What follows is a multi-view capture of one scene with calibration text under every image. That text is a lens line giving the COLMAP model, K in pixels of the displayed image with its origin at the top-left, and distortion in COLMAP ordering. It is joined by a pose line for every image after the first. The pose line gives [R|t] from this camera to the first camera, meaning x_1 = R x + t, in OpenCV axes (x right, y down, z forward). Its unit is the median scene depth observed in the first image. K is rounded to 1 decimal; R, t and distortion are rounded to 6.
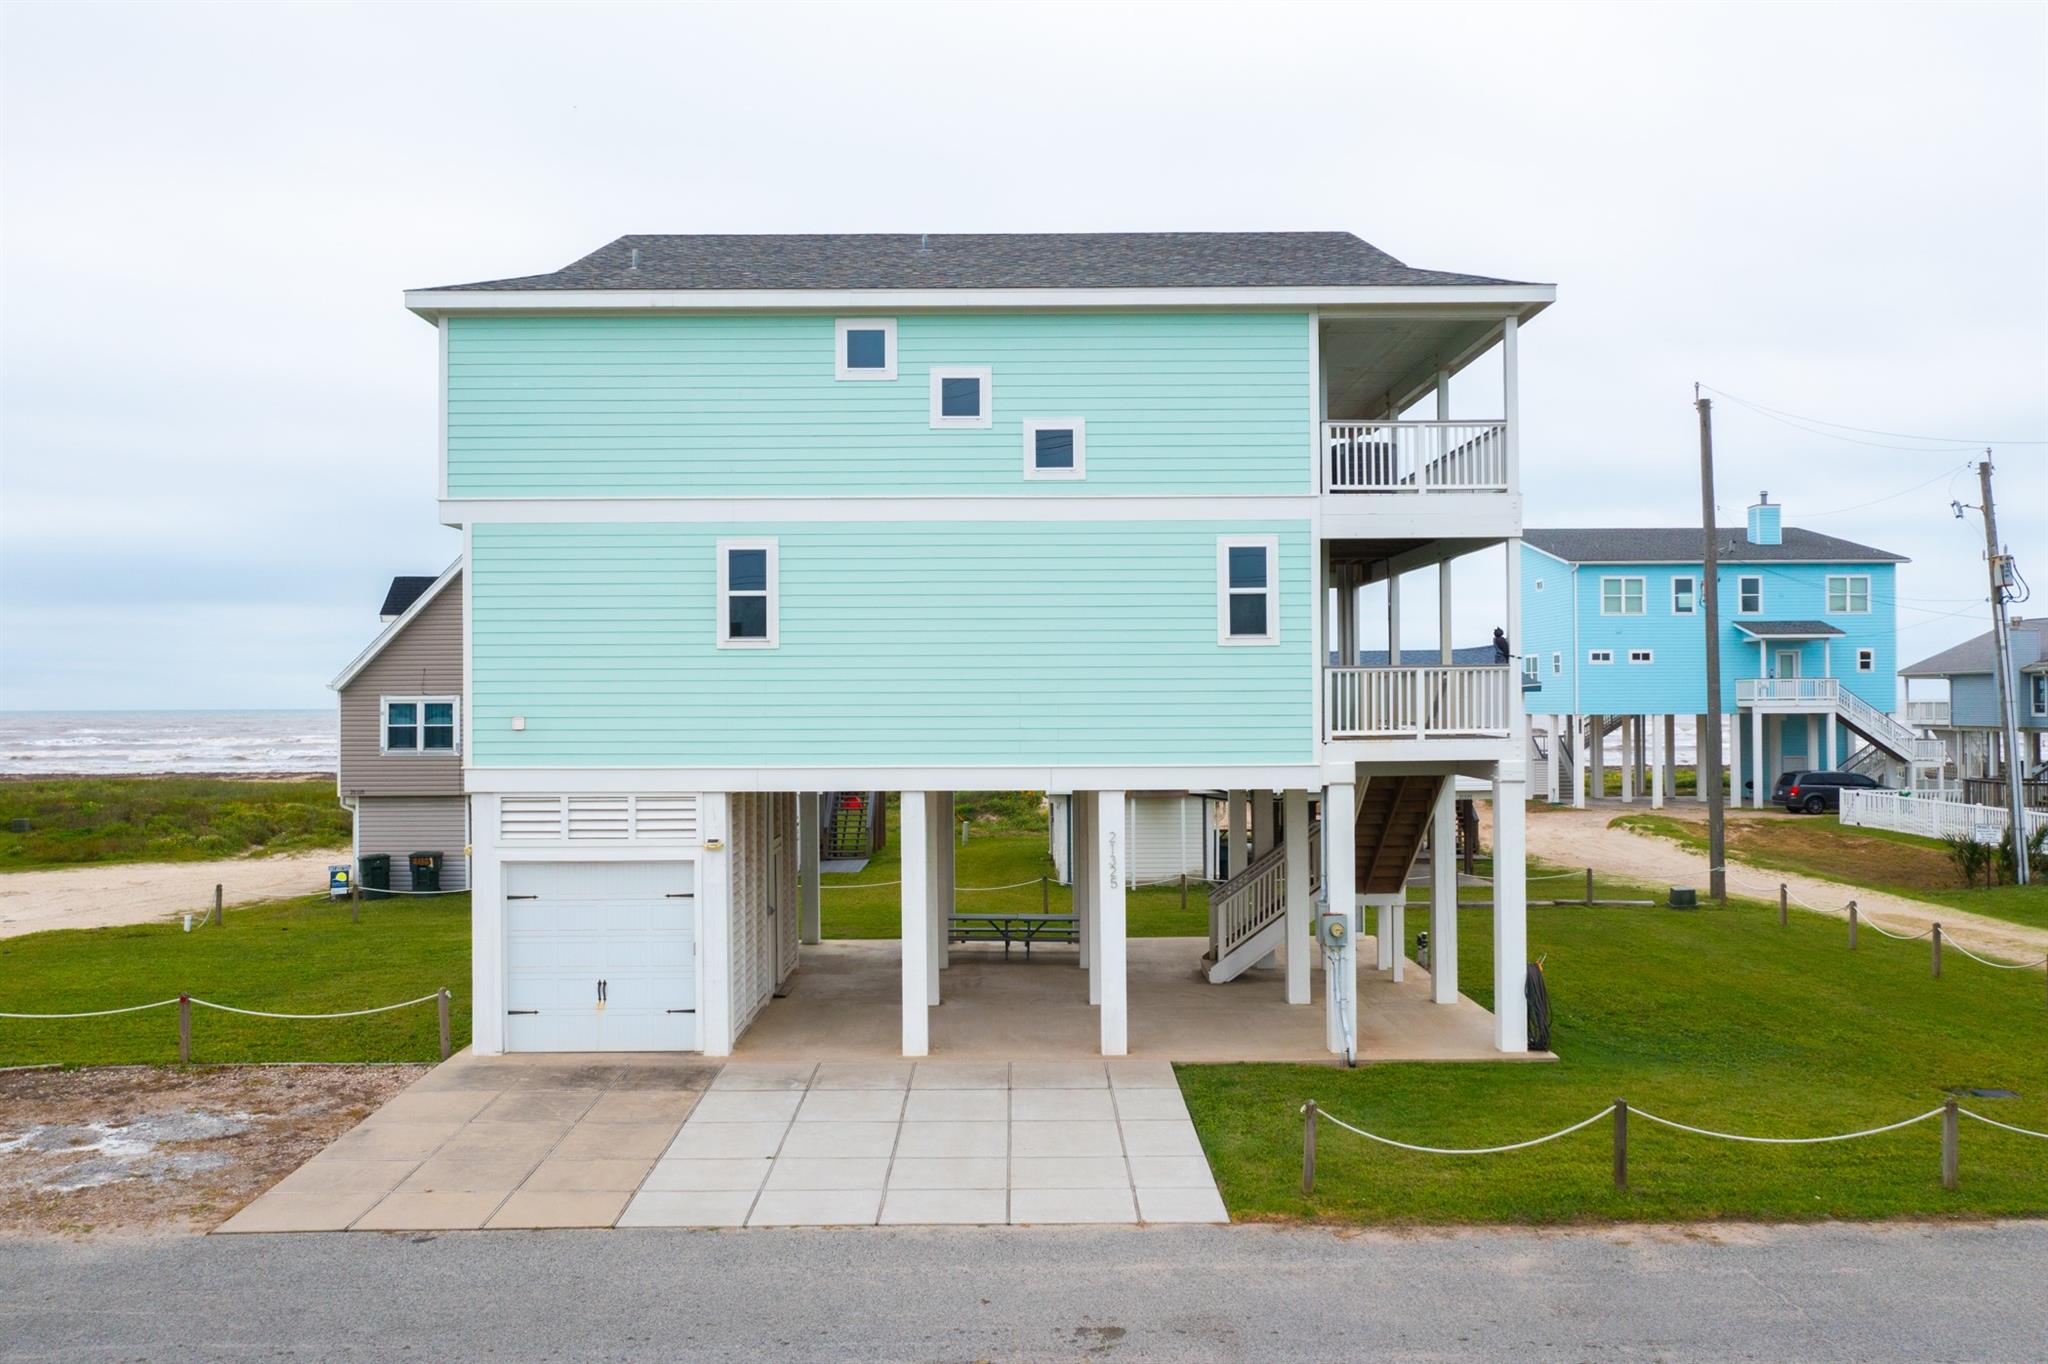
lens RADIAL K [[1615.6, 0, 1024.0], [0, 1615.6, 682.0], [0, 0, 1]] dist [-0.008495, -0.003130]
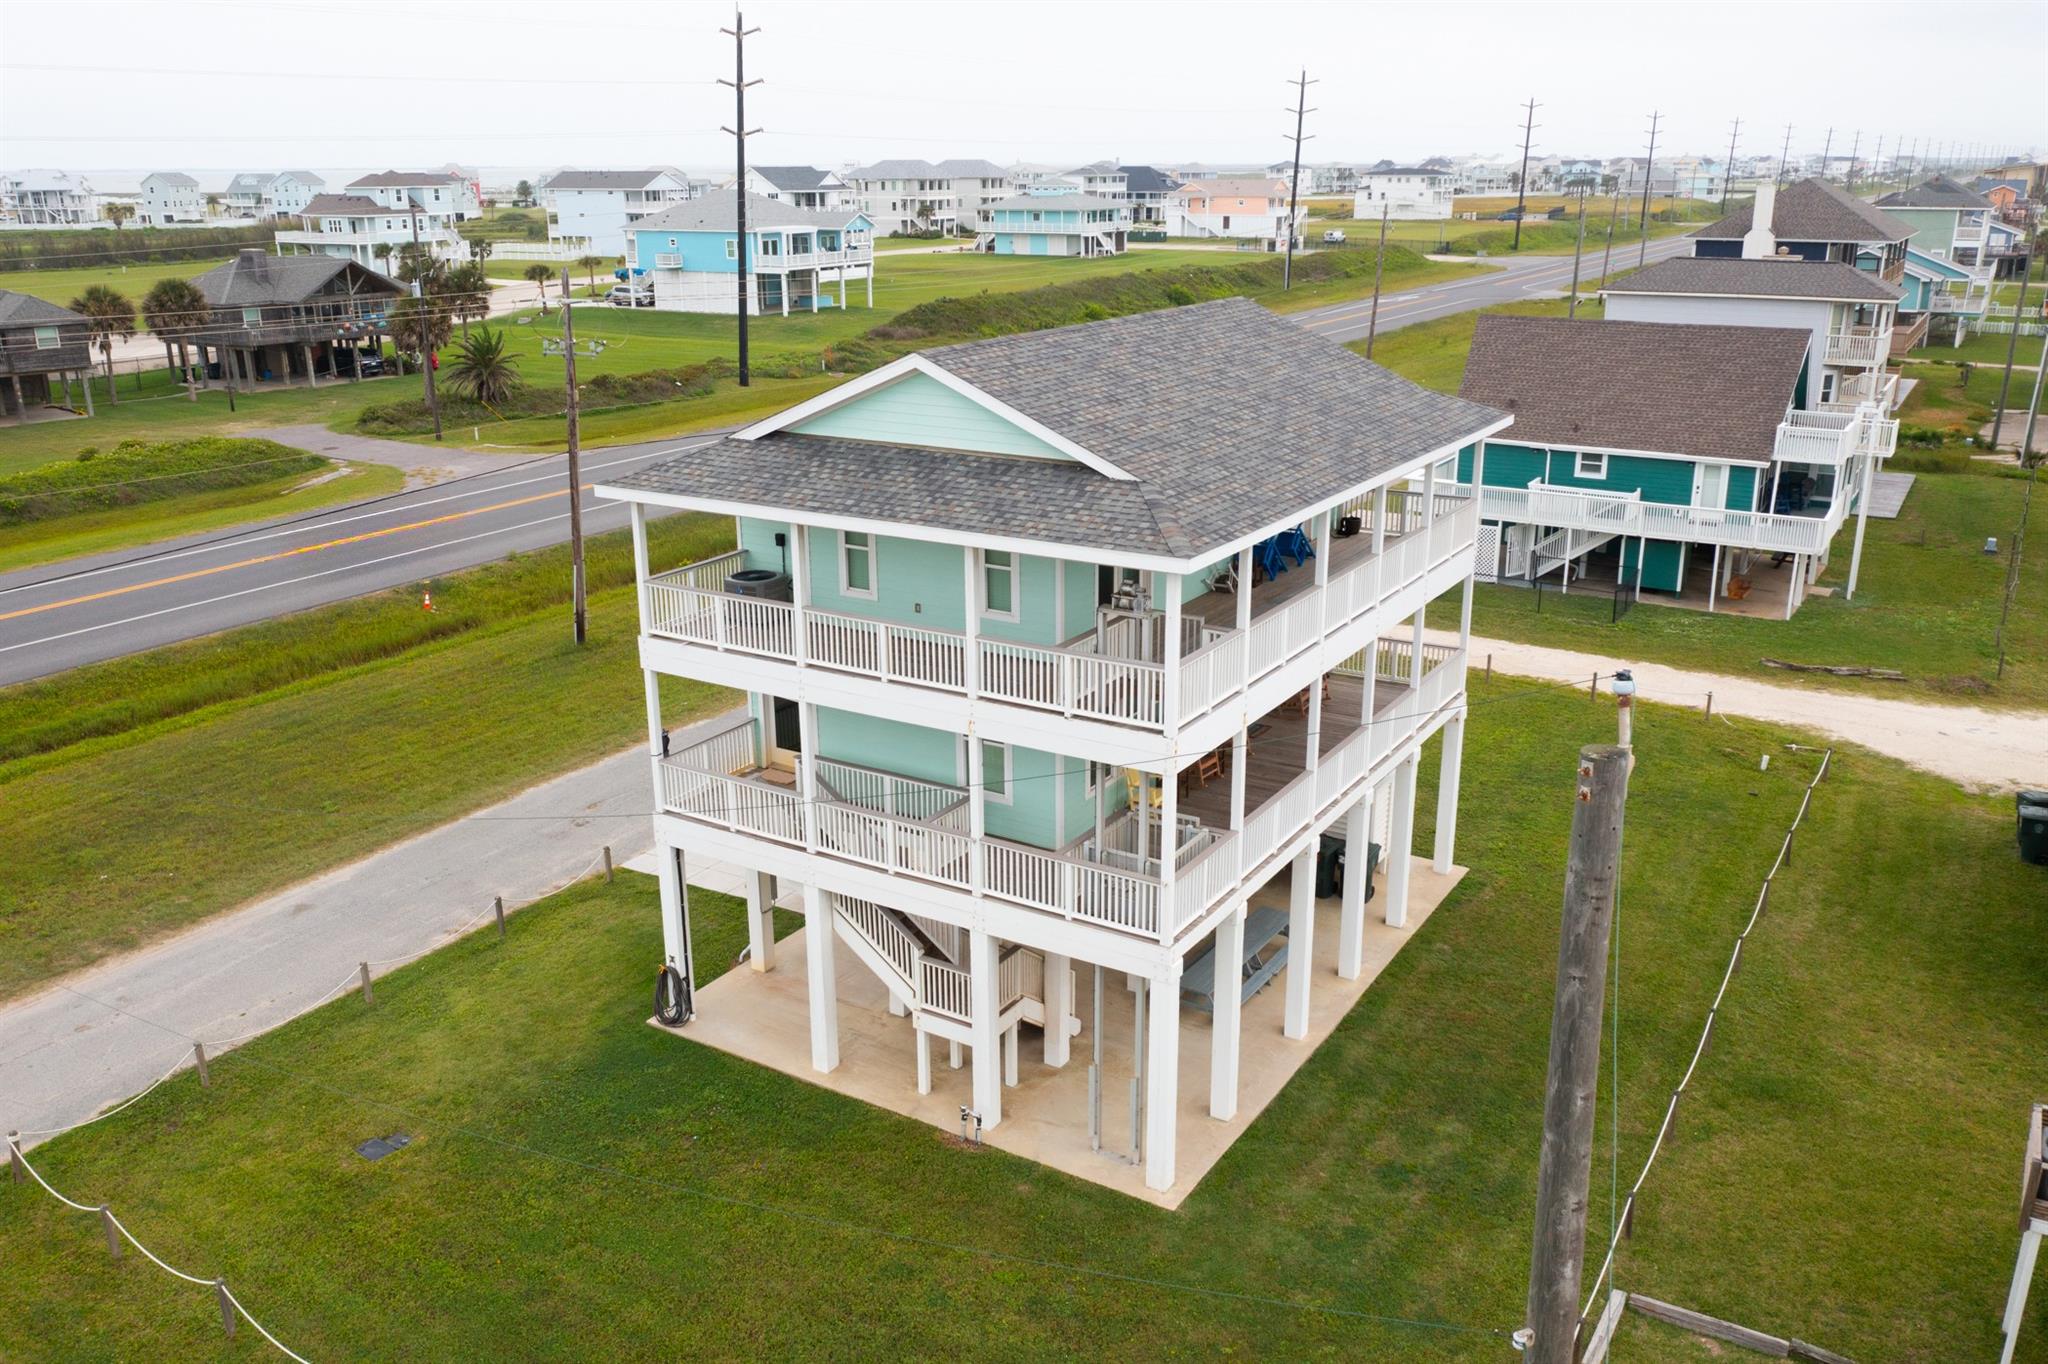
lens RADIAL K [[1615.6, 0, 1024.0], [0, 1615.6, 682.0], [0, 0, 1]] dist [-0.008495, -0.003130]
pose [[-0.535087, 0.268118, -0.801121, 1.199527], [0.020982, 0.952225, 0.304675, -0.473825], [0.844536, 0.146218, -0.515149, 1.948345]]
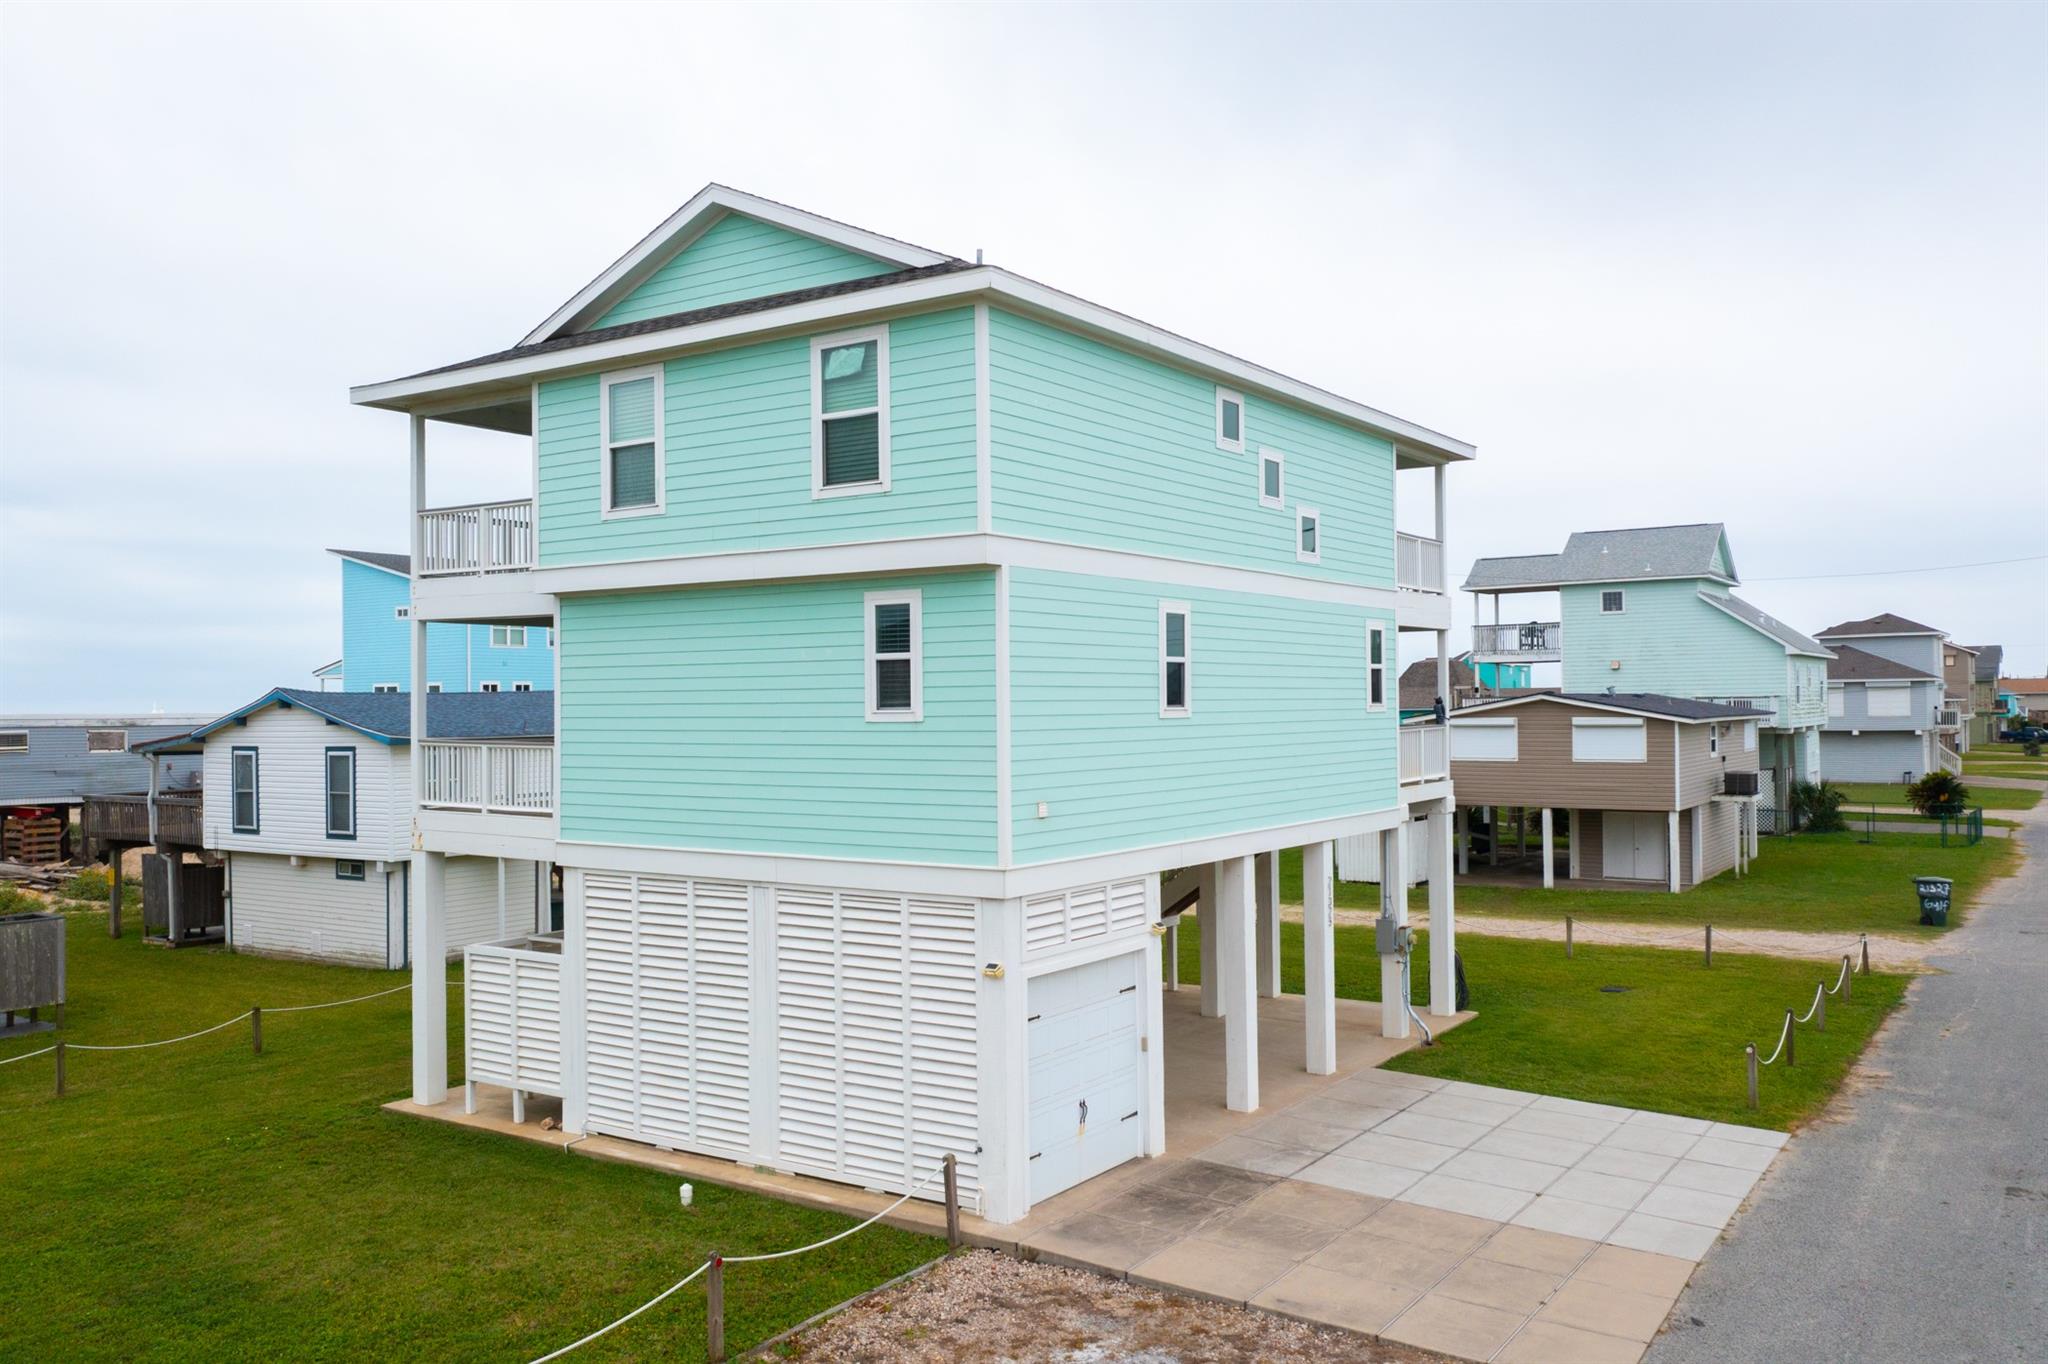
lens RADIAL K [[1615.6, 0, 1024.0], [0, 1615.6, 682.0], [0, 0, 1]] dist [-0.008495, -0.003130]
pose [[0.567125, 0.008547, 0.823587, -1.005337], [-0.002754, 0.999960, -0.008481, -0.033292], [-0.823627, 0.002542, 0.567126, 0.533855]]
